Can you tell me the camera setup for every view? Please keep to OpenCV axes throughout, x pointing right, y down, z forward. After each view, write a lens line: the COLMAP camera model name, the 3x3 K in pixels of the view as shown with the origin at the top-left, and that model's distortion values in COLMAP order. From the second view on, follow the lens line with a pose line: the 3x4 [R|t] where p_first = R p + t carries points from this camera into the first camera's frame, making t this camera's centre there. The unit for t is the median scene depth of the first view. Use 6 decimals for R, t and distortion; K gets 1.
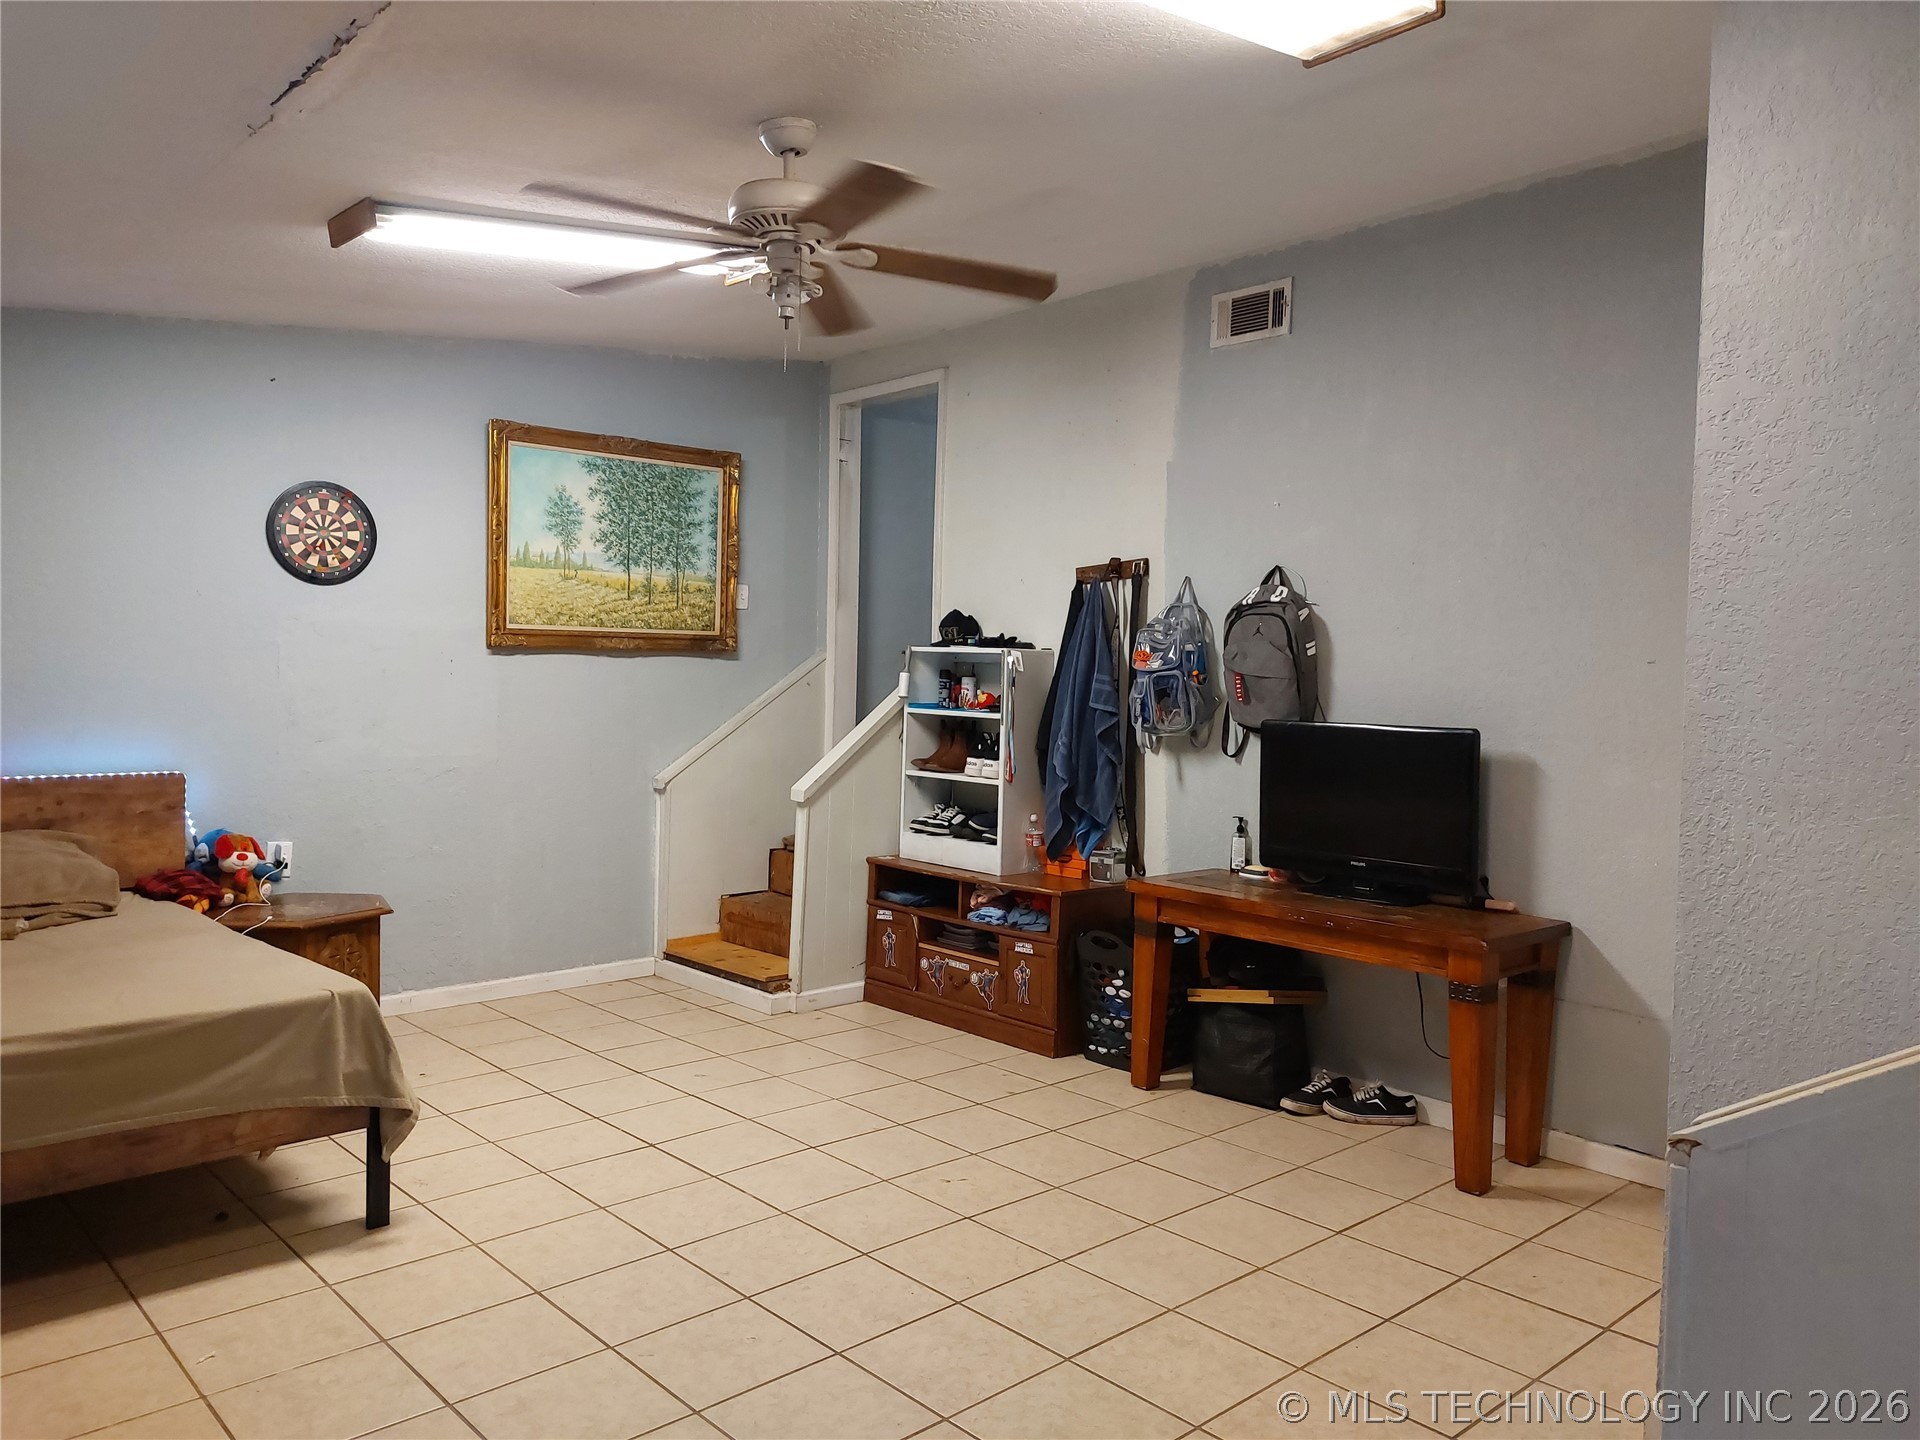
lens RADIAL K [[1371.9, 0, 968.6], [0, 1371.9, 711.8], [0, 0, 1]] dist [0.093525, -0.102217]
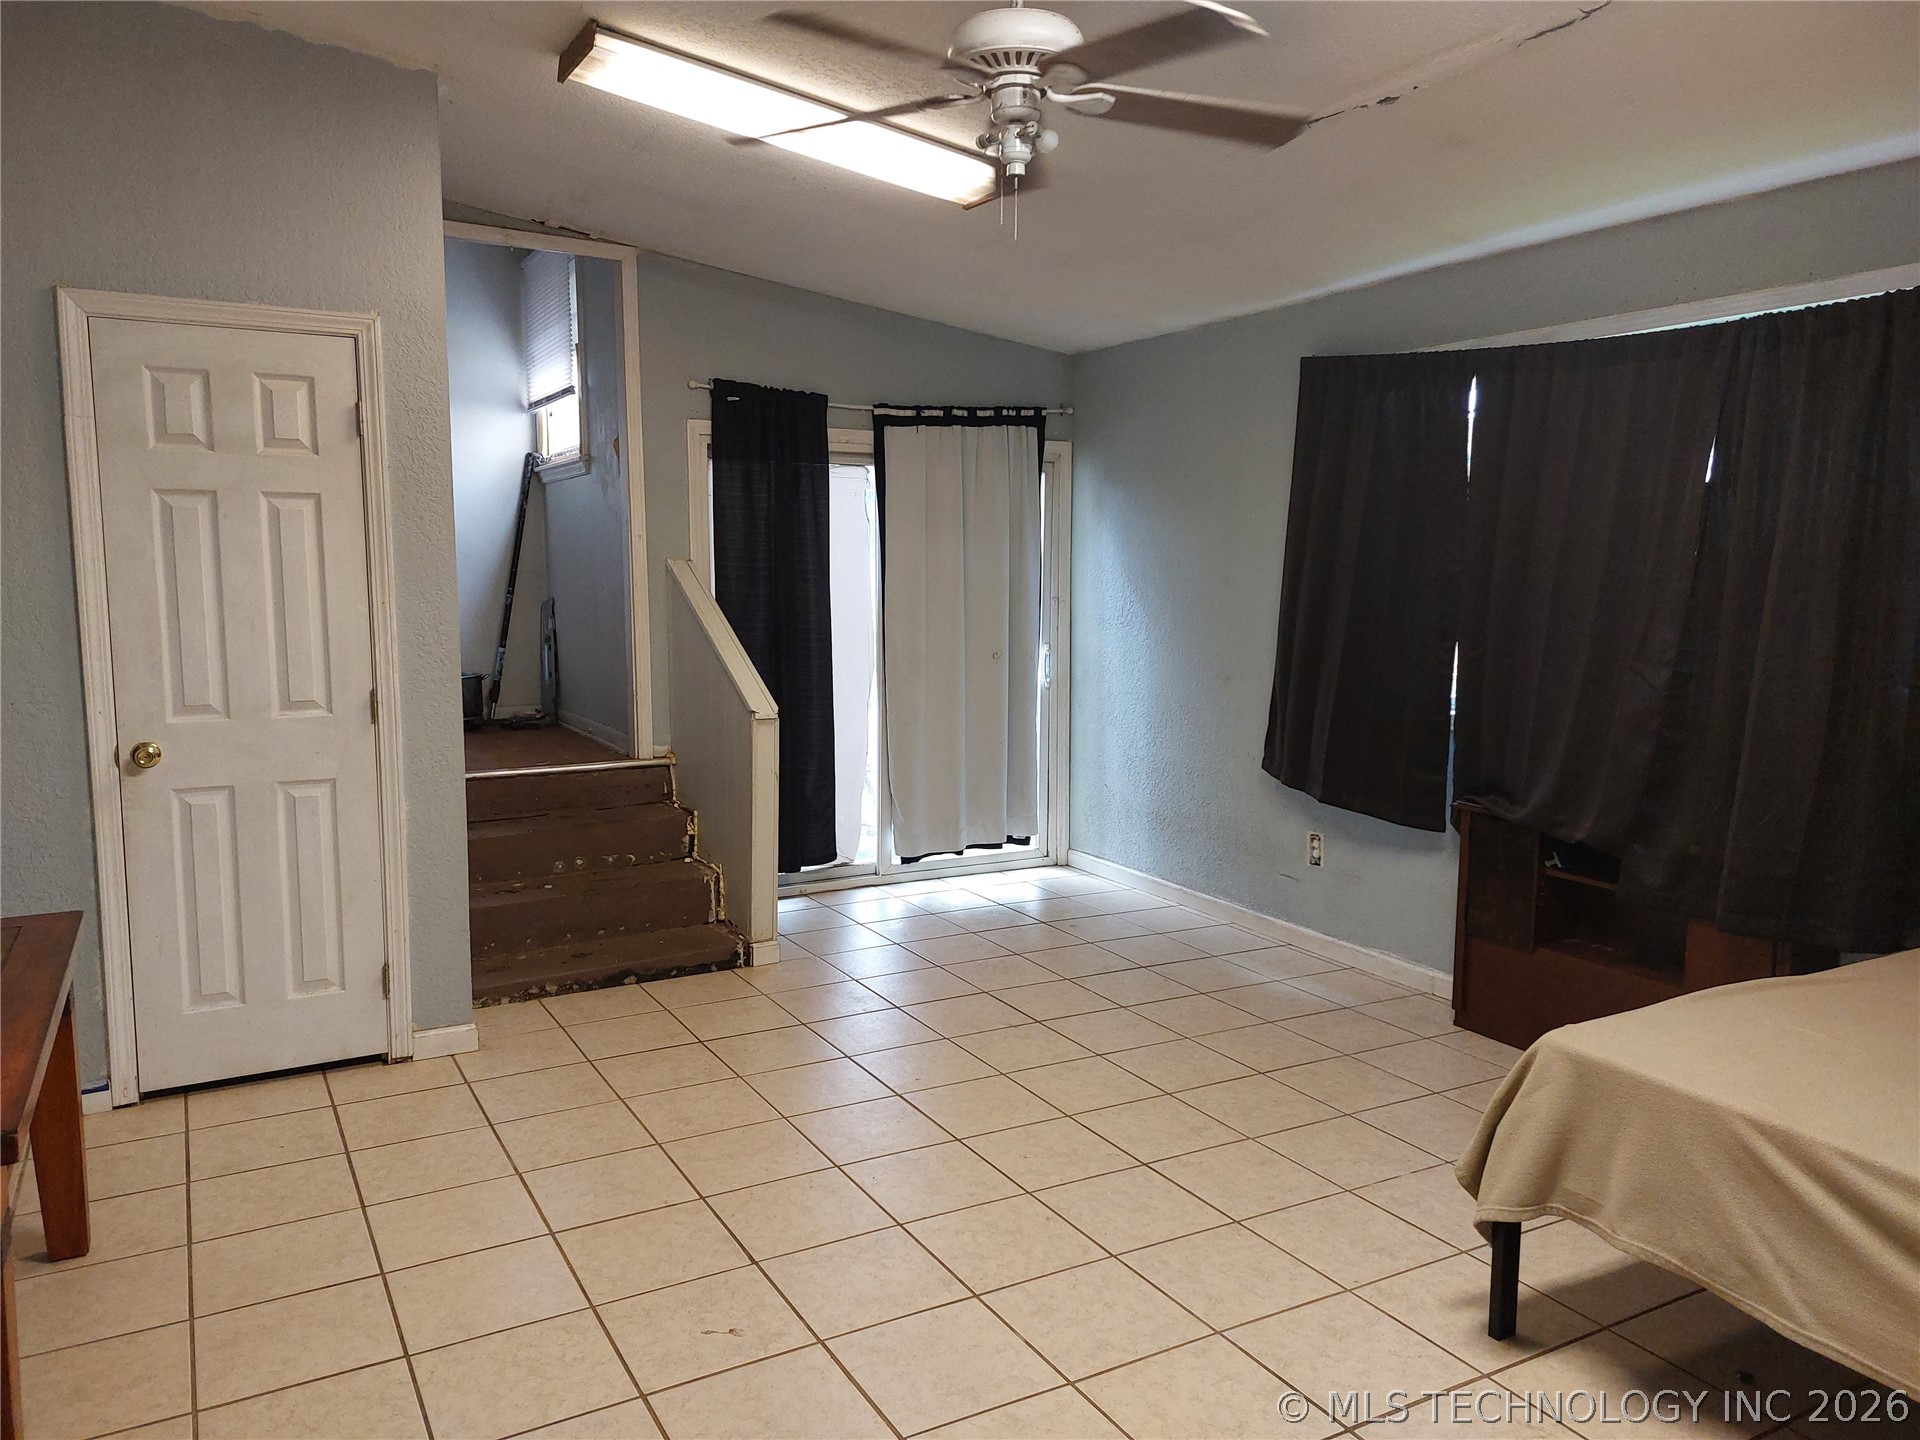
lens RADIAL K [[1371.9, 0, 968.6], [0, 1371.9, 711.8], [0, 0, 1]] dist [0.093525, -0.102217]
pose [[-0.973696, -0.051776, 0.221892, -0.173776], [-0.021675, 0.990472, 0.135999, -0.038801], [-0.226819, 0.127612, -0.965540, 1.034224]]
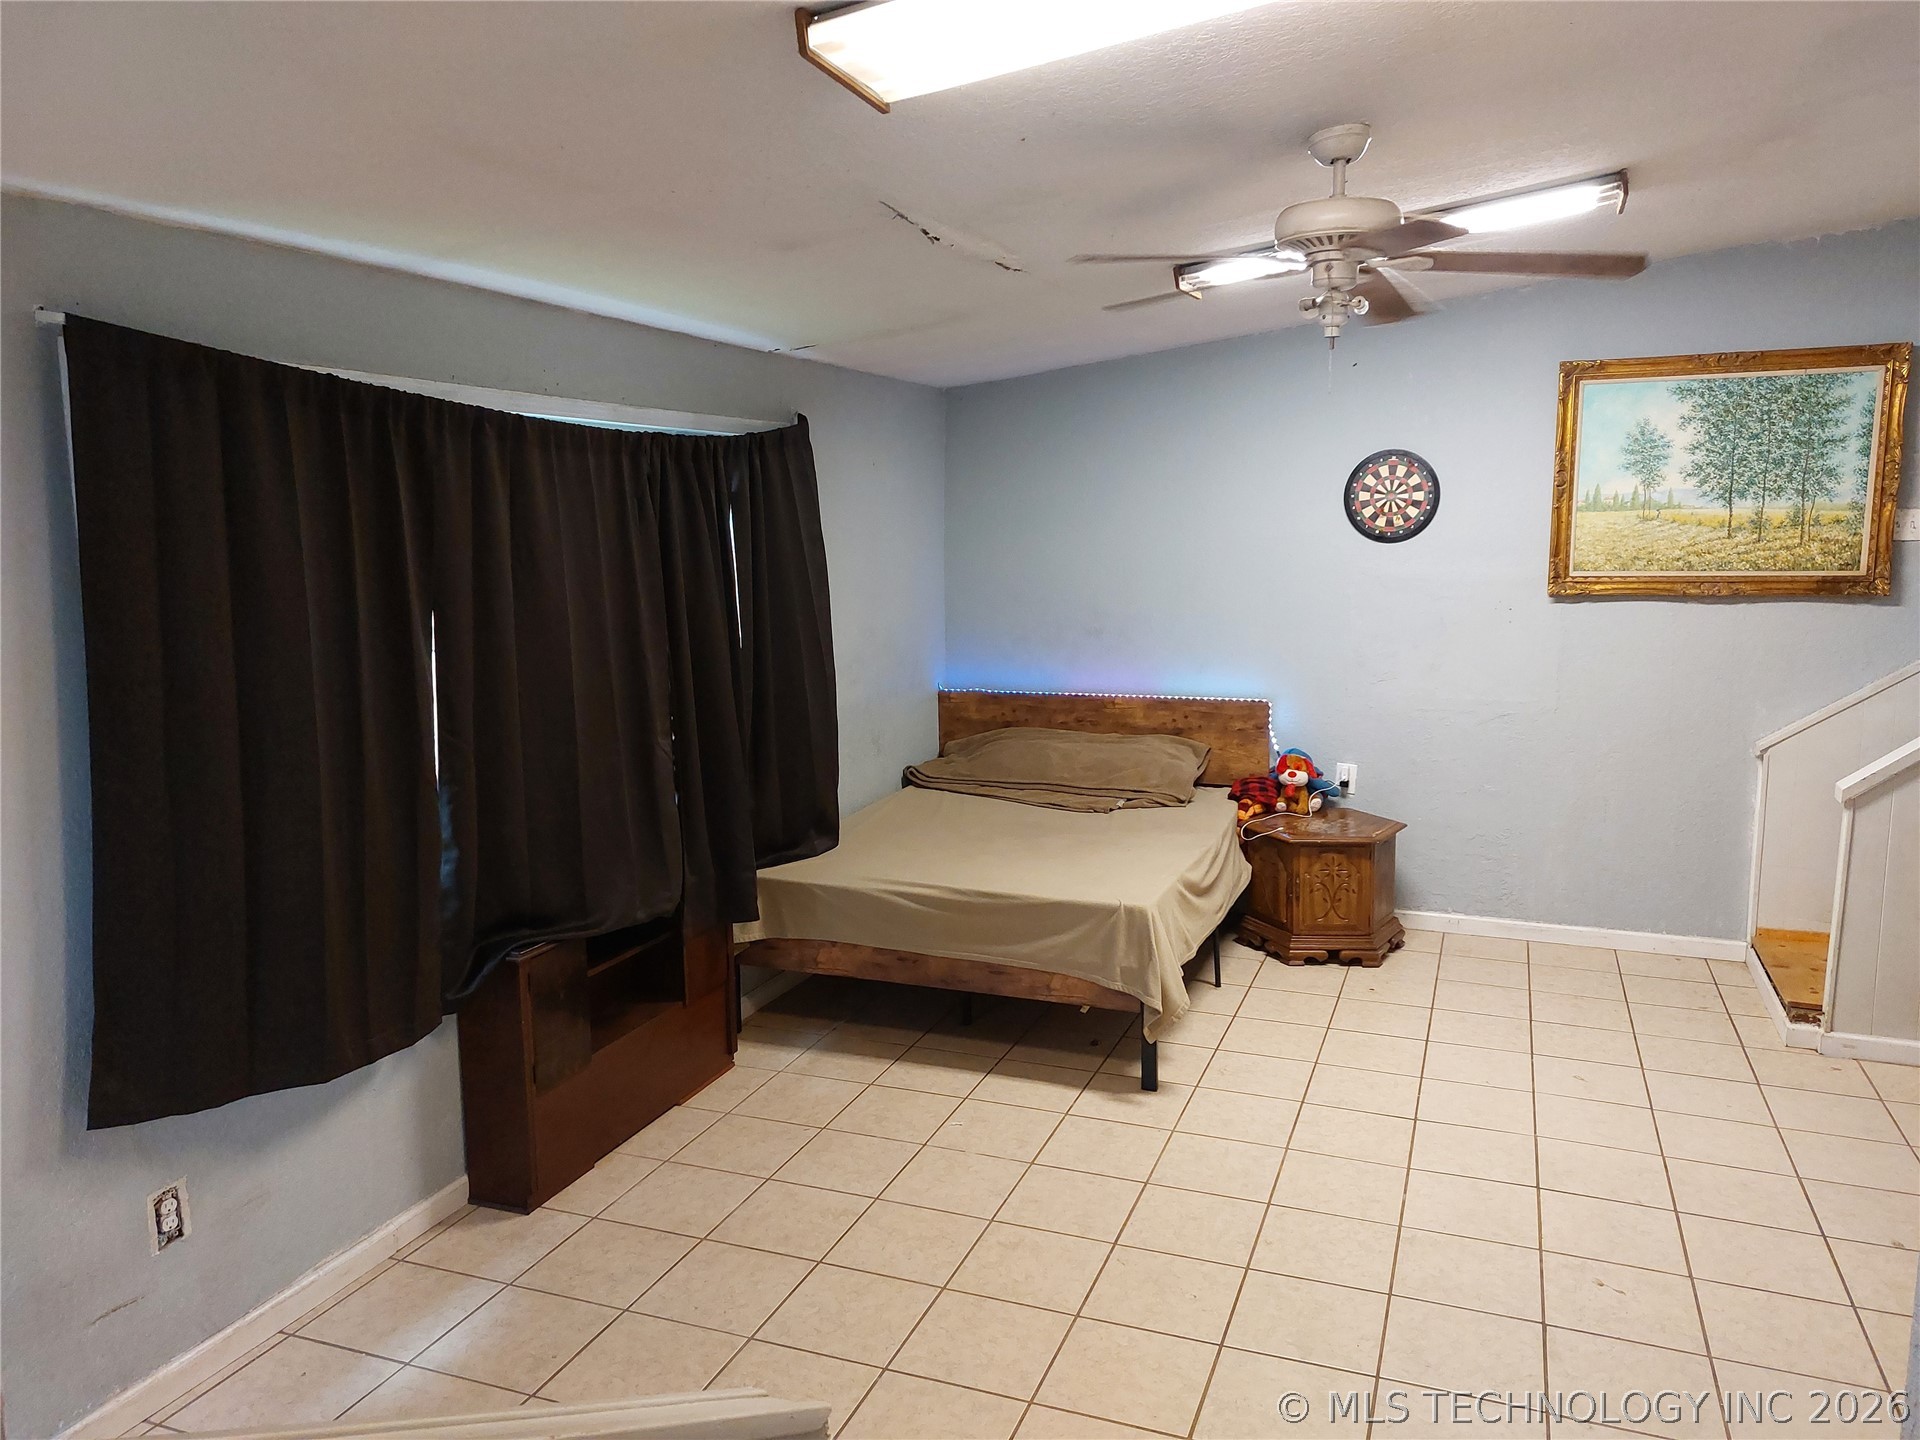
lens RADIAL K [[1371.9, 0, 968.6], [0, 1371.9, 711.8], [0, 0, 1]] dist [0.093525, -0.102217]
pose [[0.442035, 0.105859, -0.890729, 0.355740], [-0.006524, 0.993365, 0.114819, -0.073241], [0.896974, -0.044943, 0.439793, 0.177321]]
